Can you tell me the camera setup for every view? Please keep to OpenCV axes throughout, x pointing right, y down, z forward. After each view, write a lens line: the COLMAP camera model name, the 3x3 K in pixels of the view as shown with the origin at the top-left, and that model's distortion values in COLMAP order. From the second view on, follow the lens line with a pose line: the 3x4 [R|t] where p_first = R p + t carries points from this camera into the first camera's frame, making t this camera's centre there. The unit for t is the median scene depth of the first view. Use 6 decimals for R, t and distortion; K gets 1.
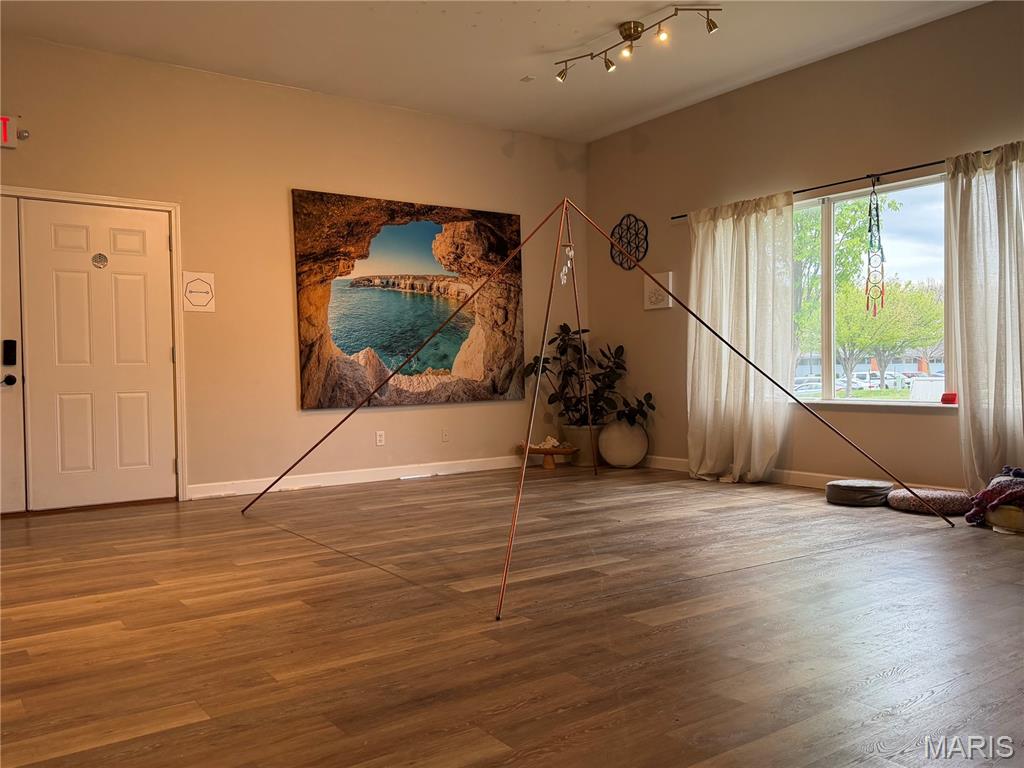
lens RADIAL K [[847.1, 0, 515.7], [0, 847.1, 389.1], [0, 0, 1]] dist [0.119606, -0.197664]
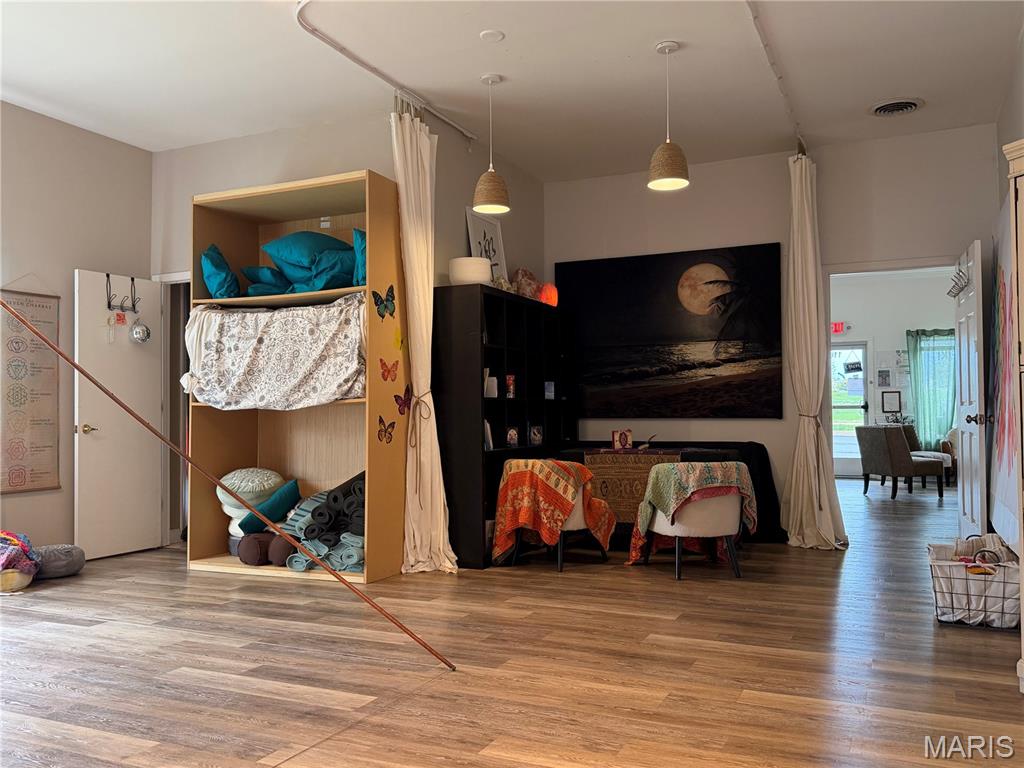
lens RADIAL K [[847.1, 0, 501.6], [0, 847.1, 388.5], [0, 0, 1]] dist [0.119606, -0.197664]
pose [[-0.482262, 0.042004, 0.875019, -0.542610], [0.033081, 0.999011, -0.029723, -0.030697], [-0.875402, 0.014612, -0.483175, 0.775038]]
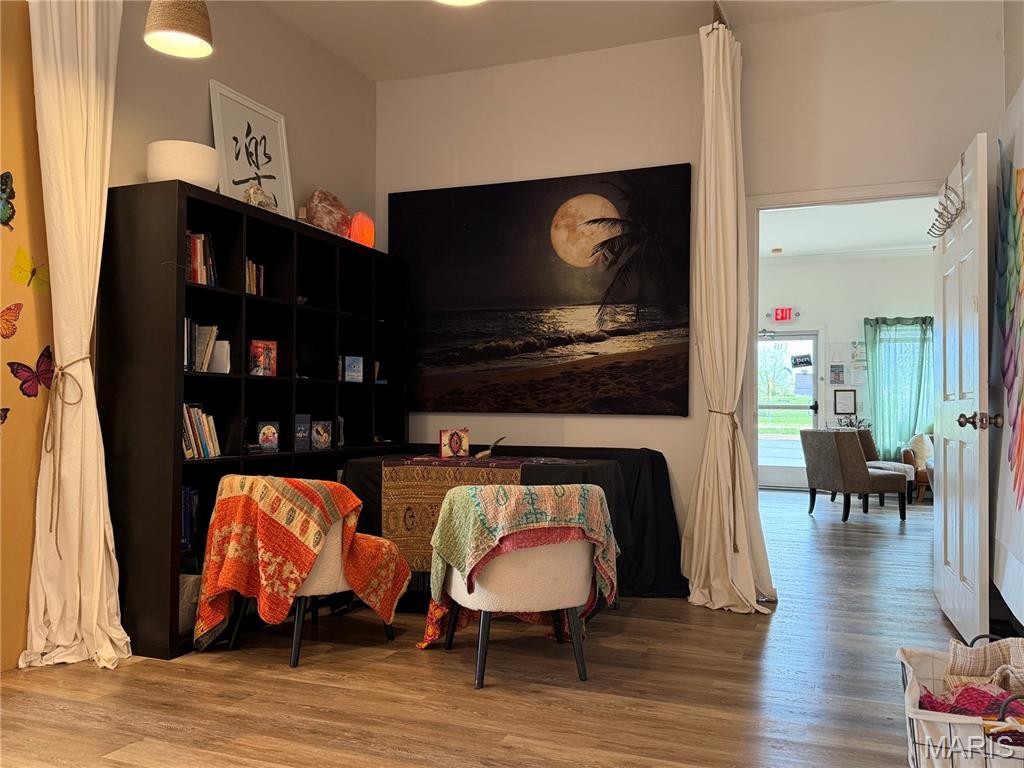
lens RADIAL K [[847.1, 0, 503.0], [0, 847.1, 385.1], [0, 0, 1]] dist [0.119606, -0.197664]
pose [[-0.520946, 0.034220, 0.852903, -0.539077], [0.014782, 0.999408, -0.031070, -0.030521], [-0.853461, -0.003579, -0.521144, 0.770217]]
